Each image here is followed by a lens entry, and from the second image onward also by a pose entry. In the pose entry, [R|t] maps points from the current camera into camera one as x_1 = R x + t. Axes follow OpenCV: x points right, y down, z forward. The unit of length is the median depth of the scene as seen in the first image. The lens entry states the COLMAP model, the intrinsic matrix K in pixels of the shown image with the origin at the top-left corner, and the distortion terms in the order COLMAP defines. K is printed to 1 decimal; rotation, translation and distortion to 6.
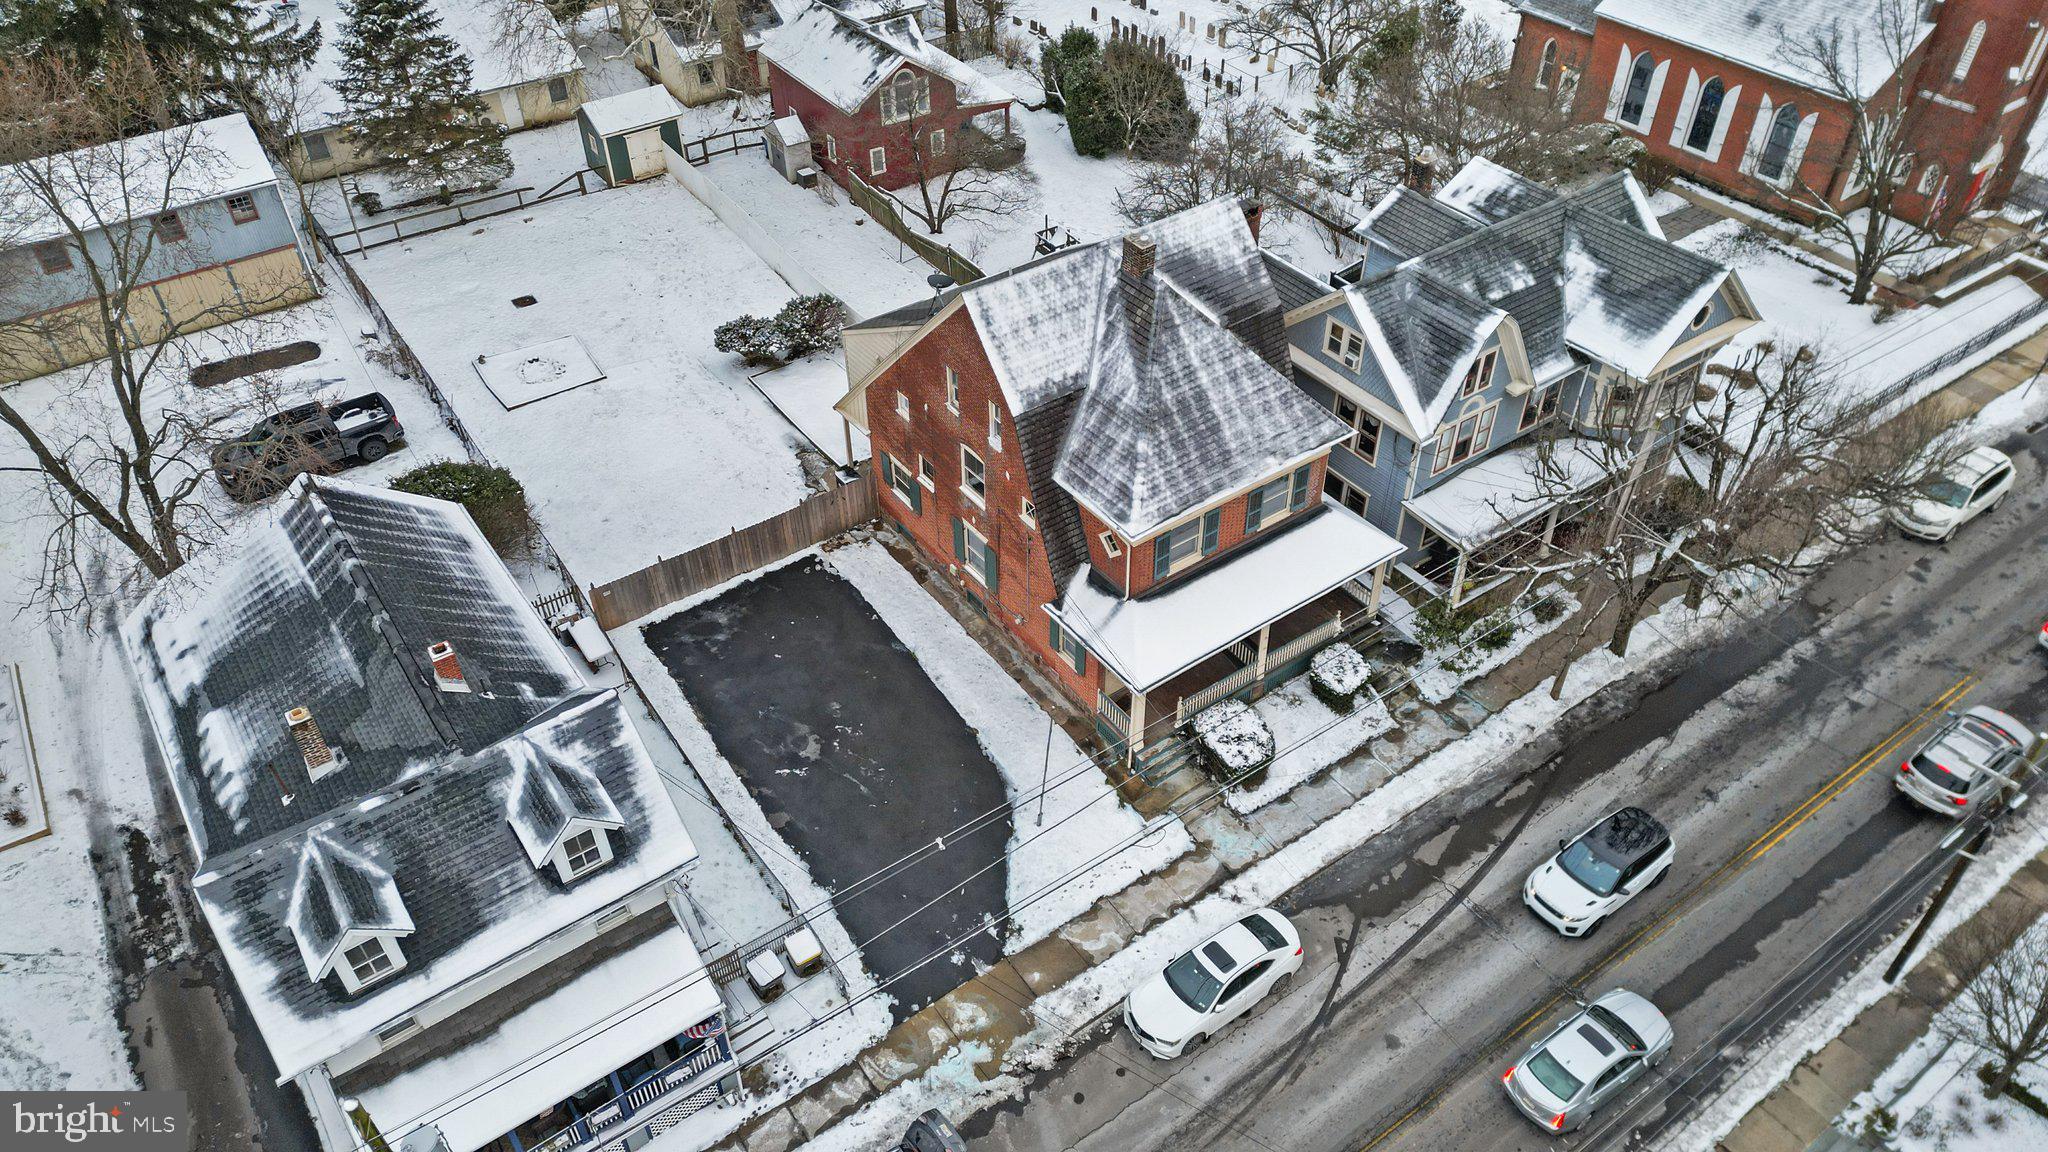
lens RADIAL K [[1444.4, 0, 1030.6], [0, 1444.4, 512.2], [0, 0, 1]] dist [0.130735, -0.176329]
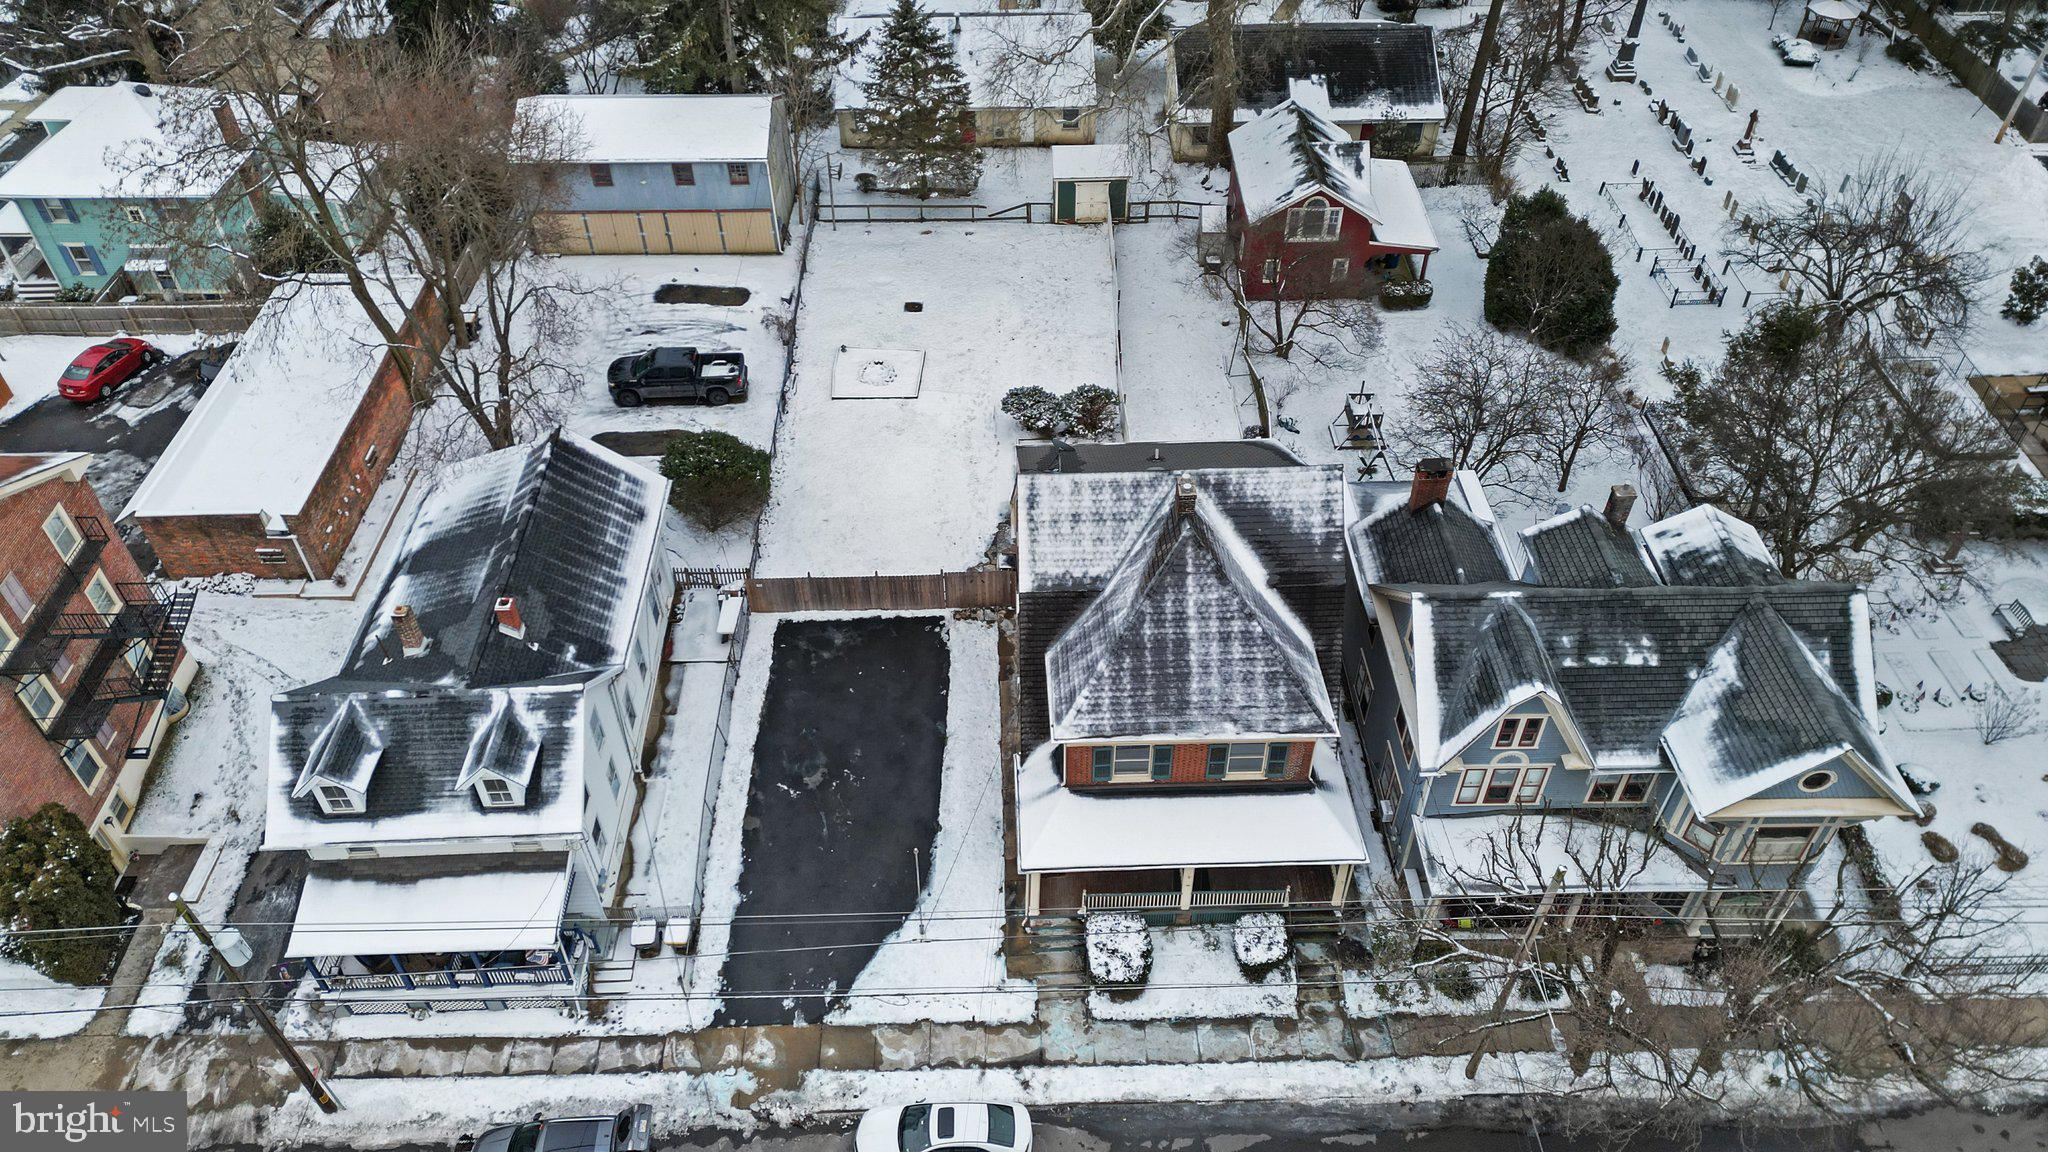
lens RADIAL K [[1444.4, 0, 1030.6], [0, 1444.4, 512.2], [0, 0, 1]] dist [0.130735, -0.176329]
pose [[0.834151, 0.369728, -0.409259, 0.405378], [-0.352118, 0.928128, 0.120791, -0.247068], [0.424505, 0.043349, 0.904387, -0.006115]]
